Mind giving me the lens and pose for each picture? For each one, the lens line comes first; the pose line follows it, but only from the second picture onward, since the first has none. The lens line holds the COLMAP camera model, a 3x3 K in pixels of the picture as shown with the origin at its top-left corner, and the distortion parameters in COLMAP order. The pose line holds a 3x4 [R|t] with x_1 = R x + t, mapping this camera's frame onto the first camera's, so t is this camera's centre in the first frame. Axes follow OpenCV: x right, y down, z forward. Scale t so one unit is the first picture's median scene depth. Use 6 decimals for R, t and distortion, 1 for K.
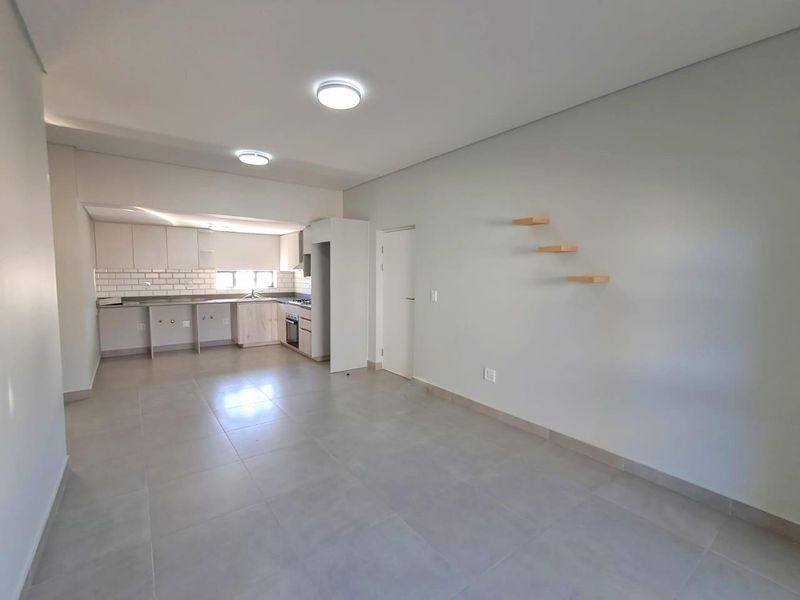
lens RADIAL K [[368.7, 0, 395.2], [0, 368.7, 300.2], [0, 0, 1]] dist [-0.003408, 0.001153]
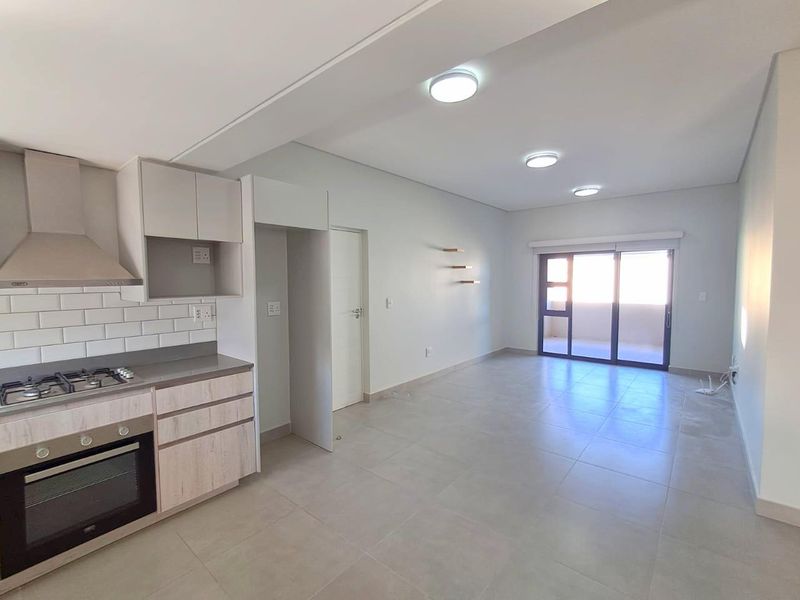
lens RADIAL K [[363.1, 0, 399.7], [0, 363.1, 301.3], [0, 0, 1]] dist [-0.000961, 0.001275]
pose [[-0.224176, -0.063244, 0.972494, -0.563263], [0.076714, 0.993650, 0.082304, -0.067211], [-0.971525, 0.093055, -0.217901, 0.751722]]
